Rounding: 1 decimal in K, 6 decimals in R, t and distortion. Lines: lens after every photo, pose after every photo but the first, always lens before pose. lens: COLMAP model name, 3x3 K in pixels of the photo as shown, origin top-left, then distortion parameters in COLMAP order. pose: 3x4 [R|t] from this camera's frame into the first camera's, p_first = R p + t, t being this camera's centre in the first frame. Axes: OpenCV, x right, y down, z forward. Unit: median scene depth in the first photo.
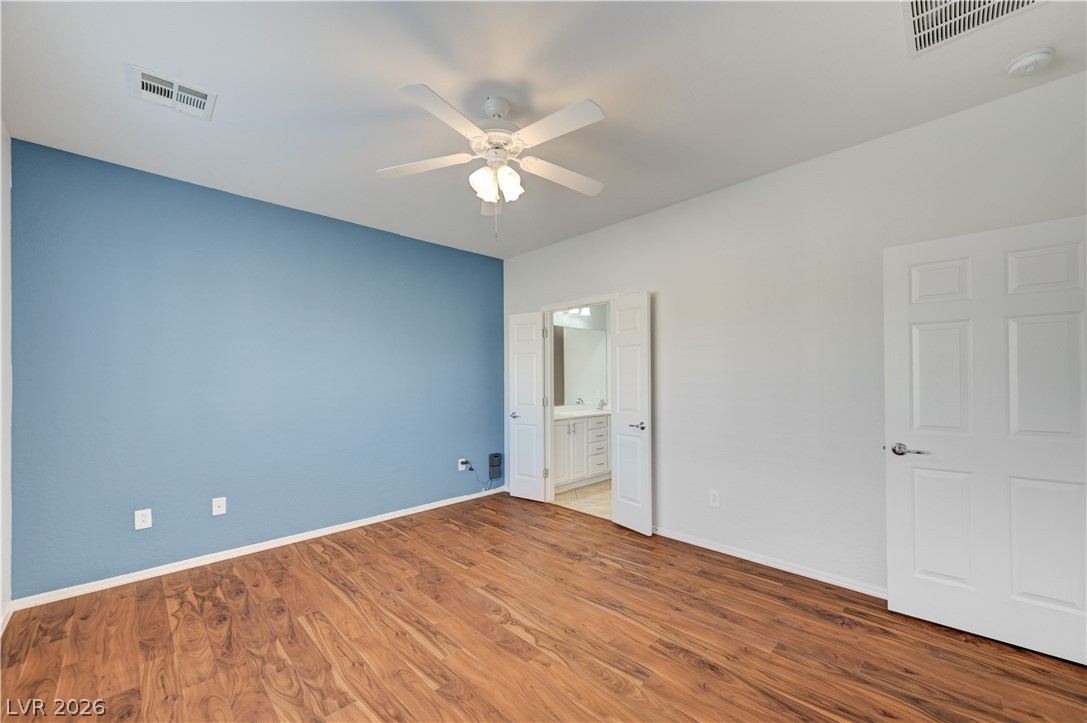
lens RADIAL K [[429.0, 0, 546.8], [0, 429.0, 369.5], [0, 0, 1]] dist [-0.000974, 0.000166]
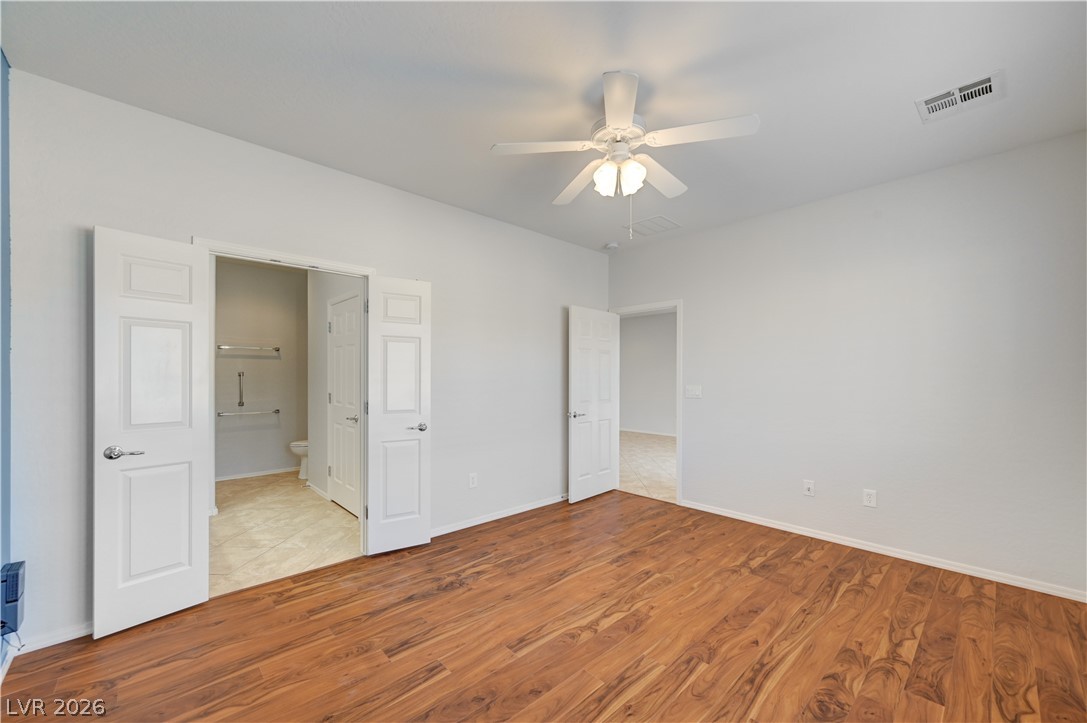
lens RADIAL K [[429.0, 0, 547.6], [0, 429.0, 363.4], [0, 0, 1]] dist [-0.000974, 0.000166]
pose [[0.022755, 0.036013, 0.999092, -0.931120], [-0.024490, 0.999071, -0.035455, 0.027488], [-0.999441, -0.023661, 0.023616, 0.946141]]
